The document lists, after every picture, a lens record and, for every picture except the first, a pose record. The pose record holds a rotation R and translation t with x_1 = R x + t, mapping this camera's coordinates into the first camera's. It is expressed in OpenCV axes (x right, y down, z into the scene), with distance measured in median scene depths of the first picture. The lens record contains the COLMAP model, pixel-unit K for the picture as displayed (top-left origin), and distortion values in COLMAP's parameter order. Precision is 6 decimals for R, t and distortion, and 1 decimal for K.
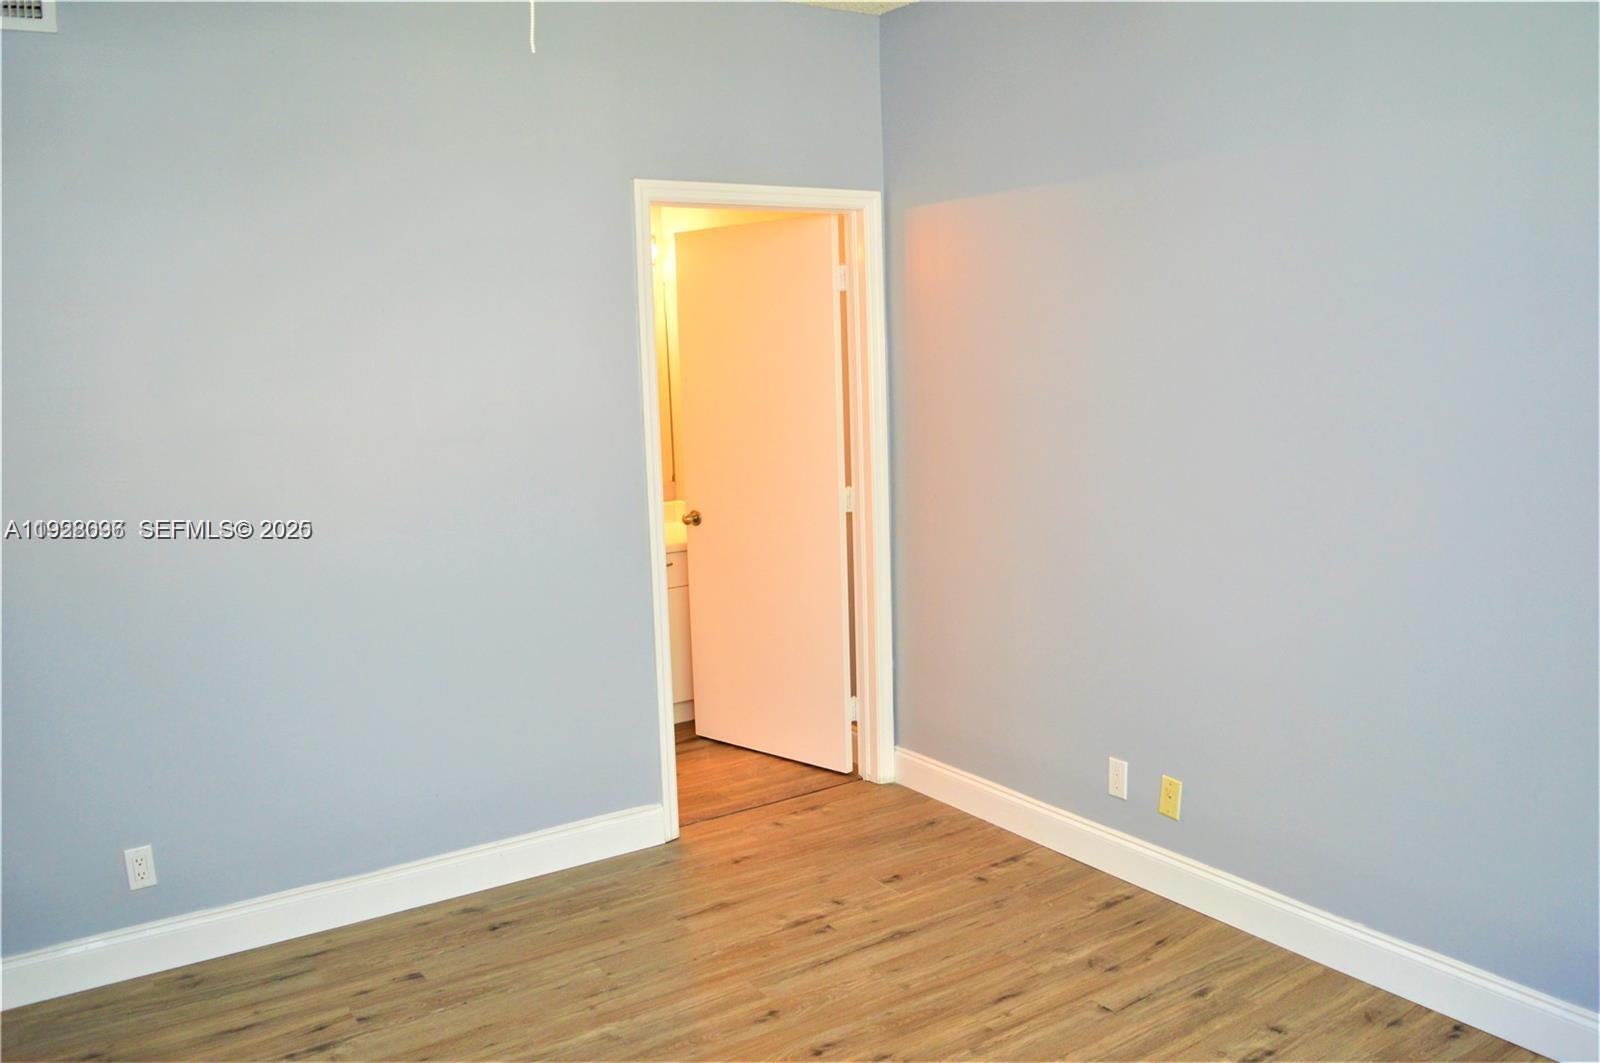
lens RADIAL K [[1273.0, 0, 800.0], [0, 1273.0, 531.5], [0, 0, 1]] dist [-0.095271, 0.021089]
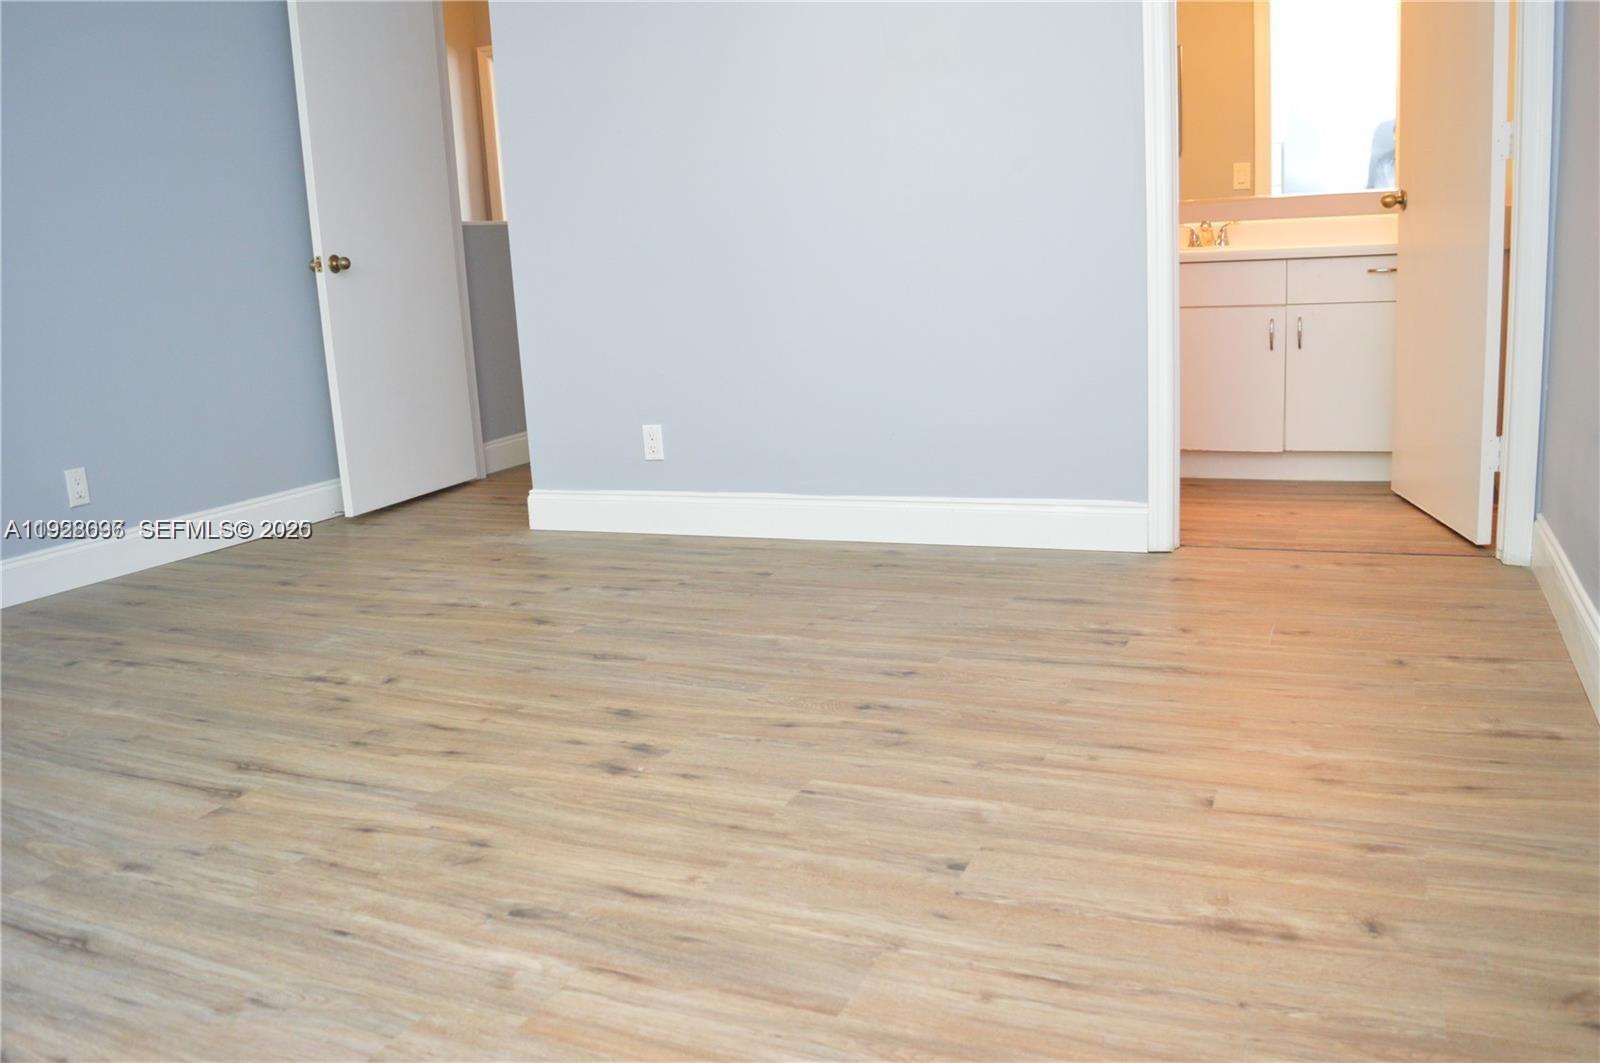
lens RADIAL K [[1273.0, 0, 800.0], [0, 1273.0, 531.5], [0, 0, 1]] dist [-0.095271, 0.021089]
pose [[0.526120, 0.171266, -0.832986, 0.586782], [-0.079733, 0.985130, 0.152188, 0.157454], [0.846665, -0.013653, 0.531952, 0.459665]]
